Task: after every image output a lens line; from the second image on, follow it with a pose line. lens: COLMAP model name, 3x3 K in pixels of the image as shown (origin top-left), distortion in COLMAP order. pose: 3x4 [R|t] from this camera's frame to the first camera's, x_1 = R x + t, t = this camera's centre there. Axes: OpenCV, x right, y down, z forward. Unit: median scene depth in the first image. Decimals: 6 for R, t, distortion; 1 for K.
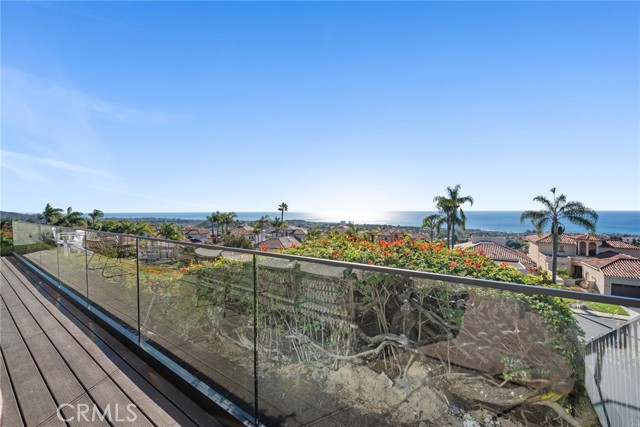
lens RADIAL K [[250.6, 0, 322.3], [0, 250.6, 212.9], [0, 0, 1]] dist [0.012915, -0.002808]
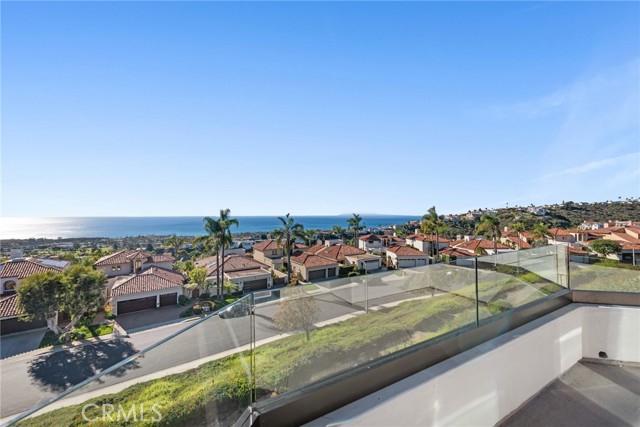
lens RADIAL K [[250.6, 0, 321.1], [0, 250.6, 214.0], [0, 0, 1]] dist [0.012915, -0.002808]
pose [[0.439640, 0.002186, 0.898172, -0.293592], [0.014892, 0.999842, -0.009723, -0.077616], [-0.898051, 0.017650, 0.439538, 0.175360]]
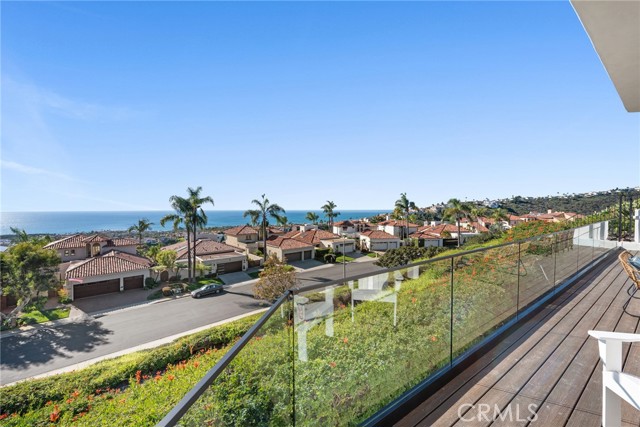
lens RADIAL K [[250.6, 0, 321.2], [0, 250.6, 214.9], [0, 0, 1]] dist [0.012915, -0.002808]
pose [[0.333123, -0.021744, 0.942633, -0.303202], [0.016084, 0.999720, 0.017377, -0.001488], [-0.942746, 0.009373, 0.333379, 0.206830]]
